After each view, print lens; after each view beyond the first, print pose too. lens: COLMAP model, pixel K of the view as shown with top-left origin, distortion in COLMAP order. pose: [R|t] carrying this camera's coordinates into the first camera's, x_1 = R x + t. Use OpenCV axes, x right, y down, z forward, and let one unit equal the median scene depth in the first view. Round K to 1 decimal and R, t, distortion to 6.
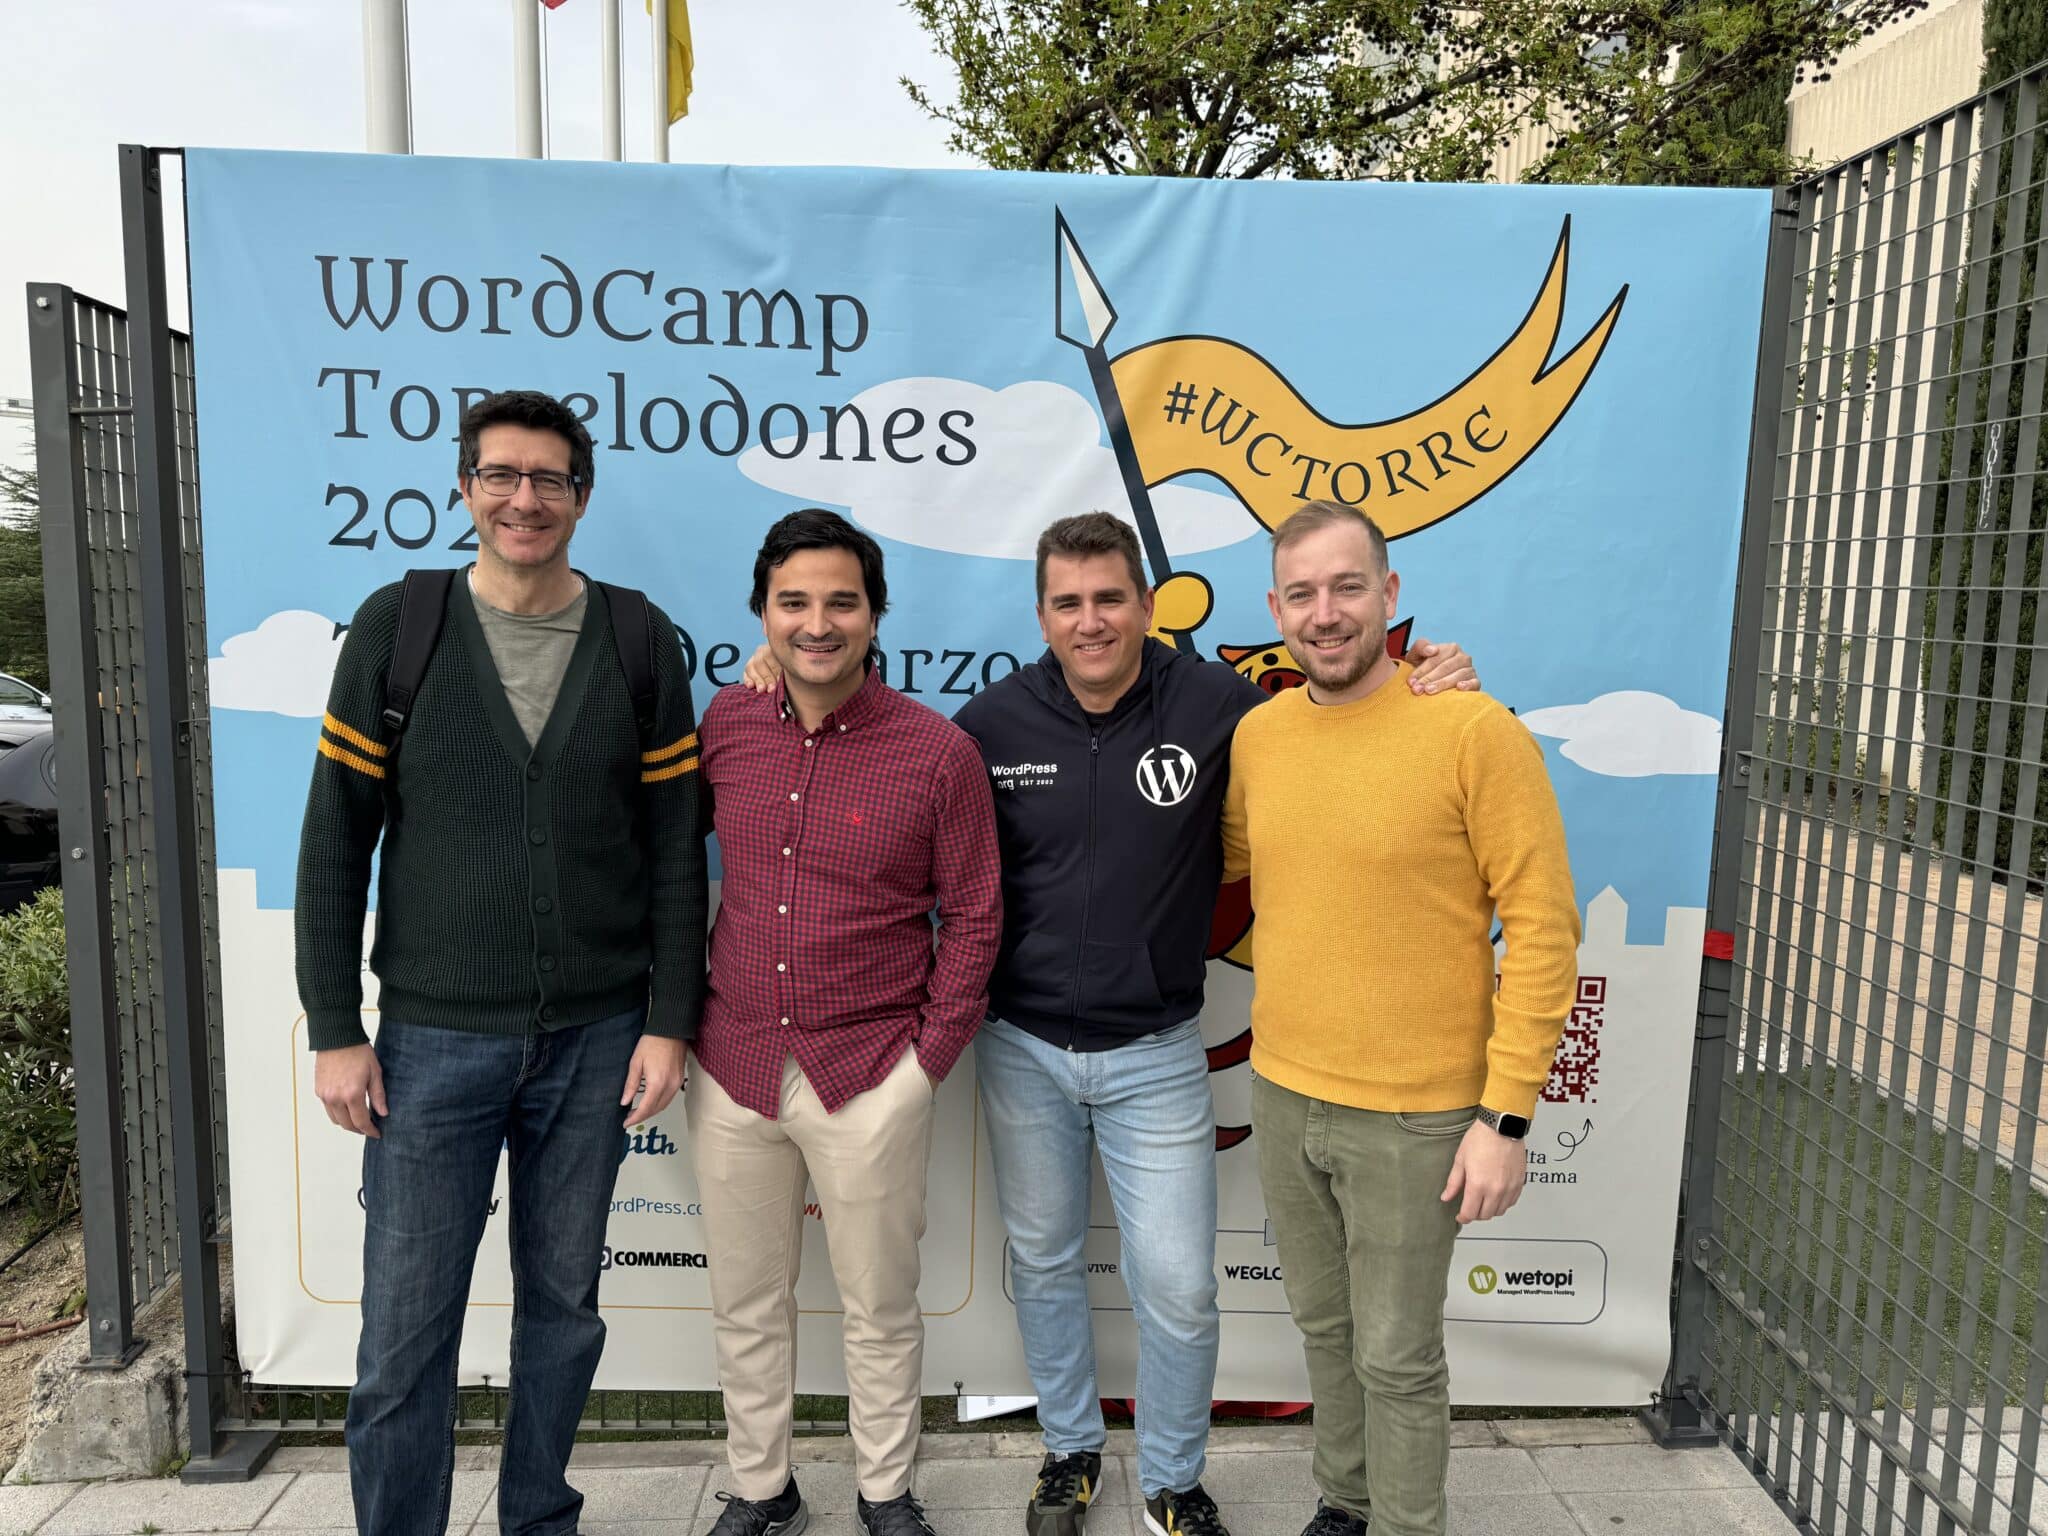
lens RADIAL K [[1439.9, 0, 1024.0], [0, 1439.9, 768.0], [0, 0, 1]] dist [0.033668, -0.045440]
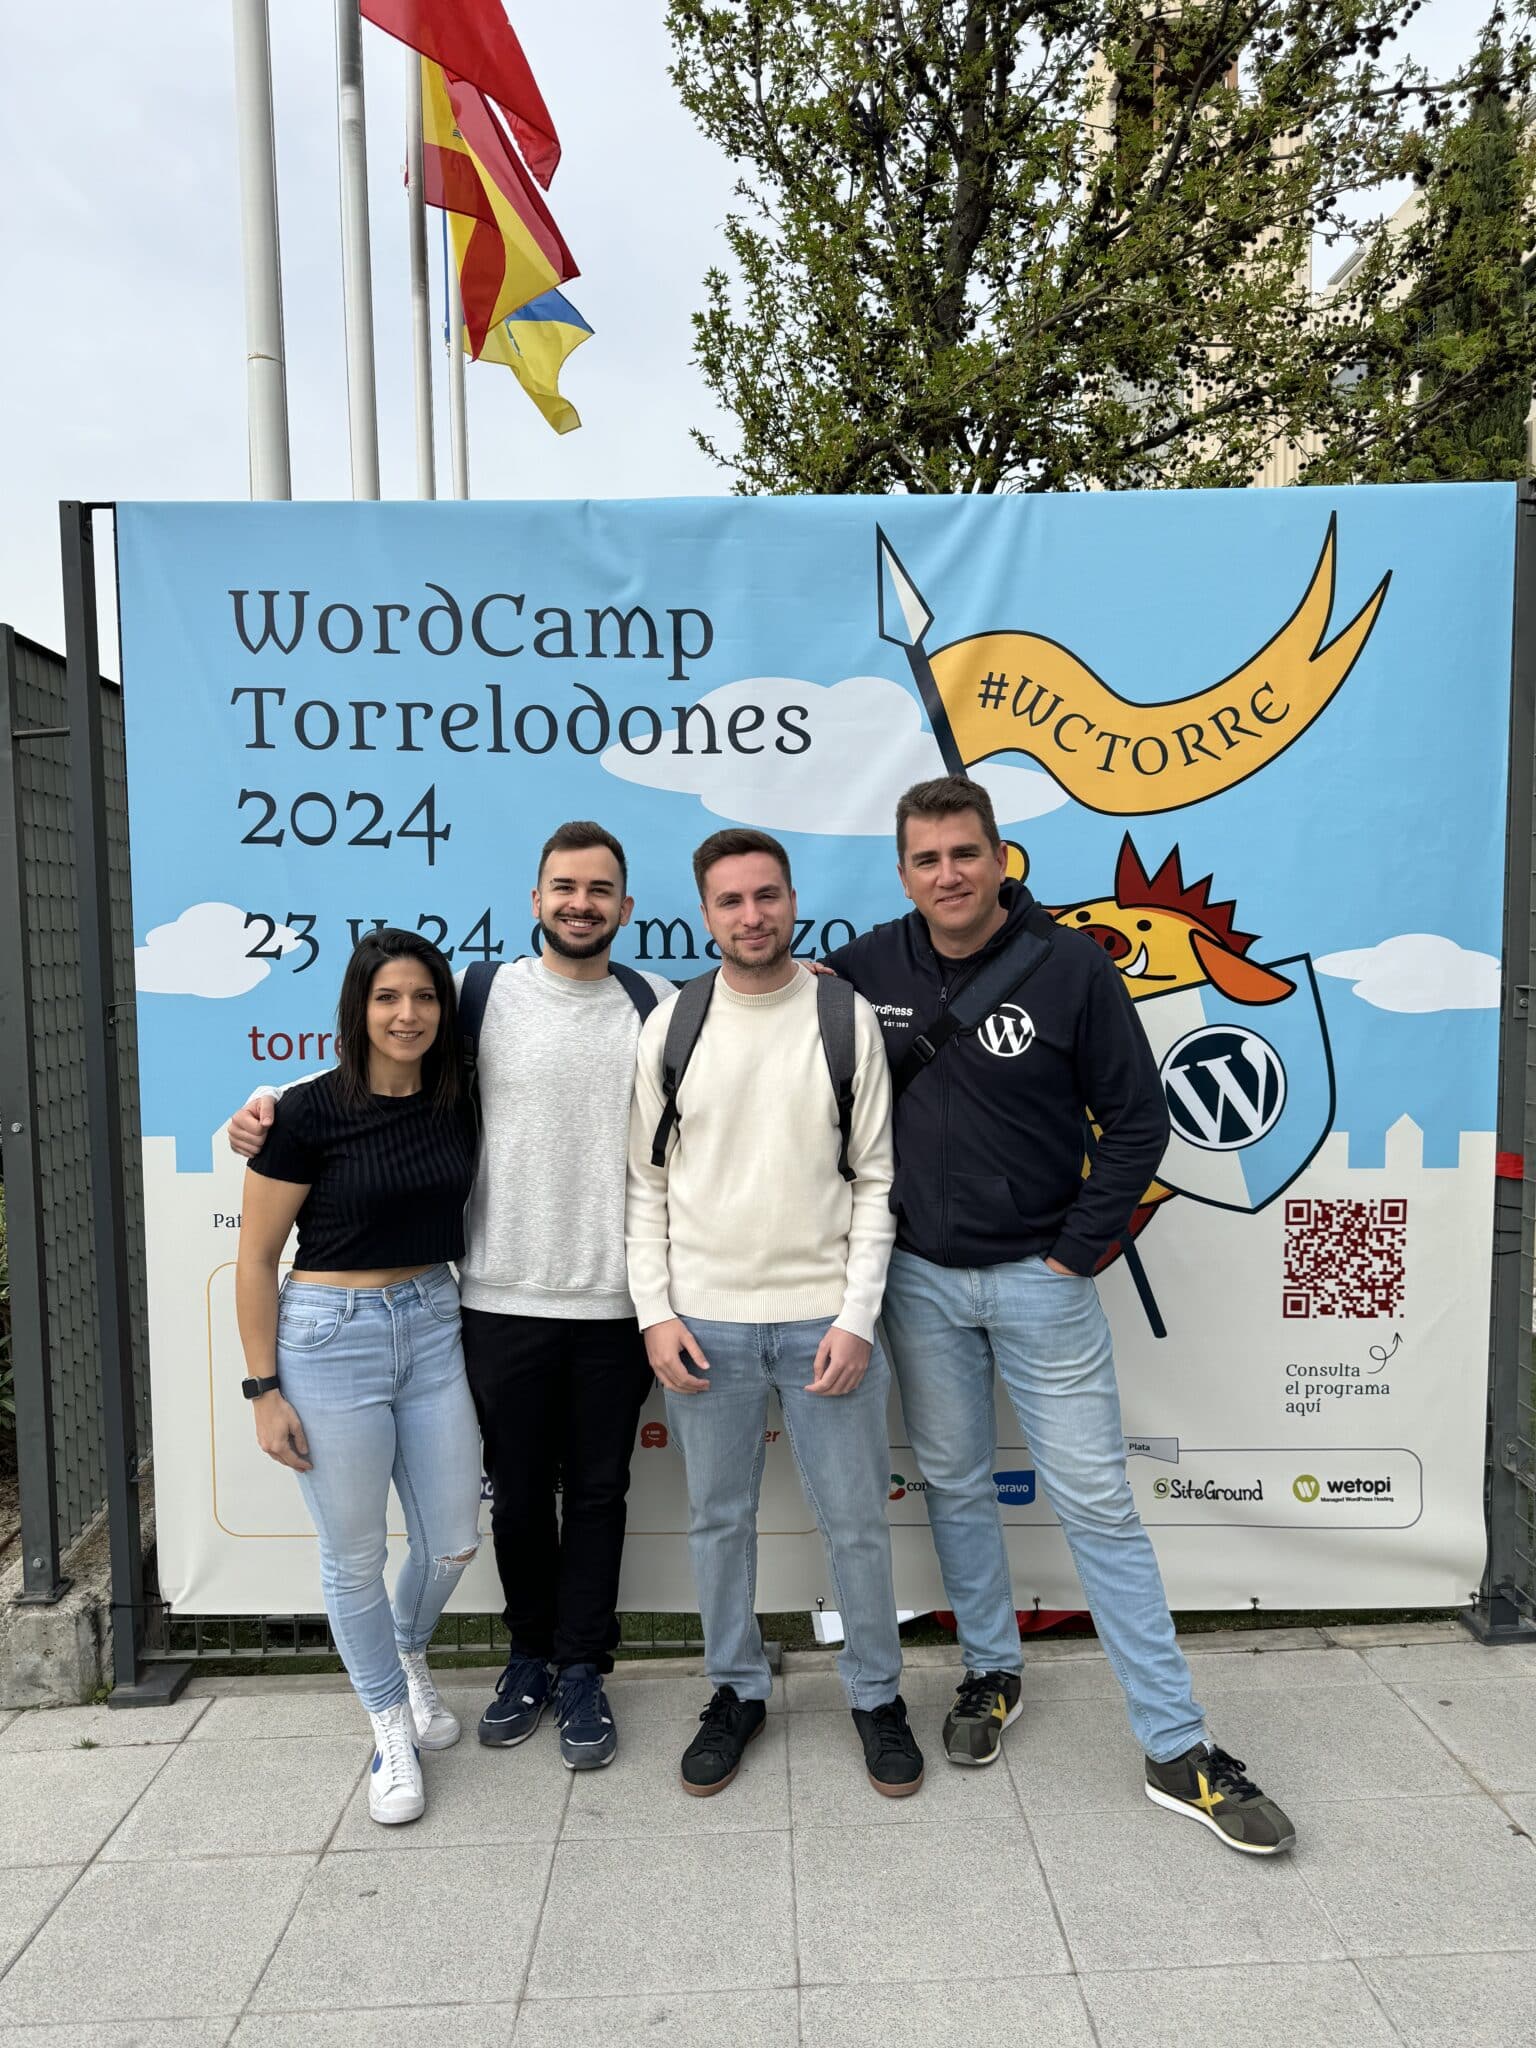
lens RADIAL K [[1424.9, 0, 768.0], [0, 1424.9, 1024.0], [0, 0, 1]] dist [0.054547, -0.088260]
pose [[0.999223, -0.033259, -0.021143, -0.047952], [0.032039, 0.997936, -0.055651, 0.057192], [0.022950, 0.054930, 0.998226, -0.090663]]
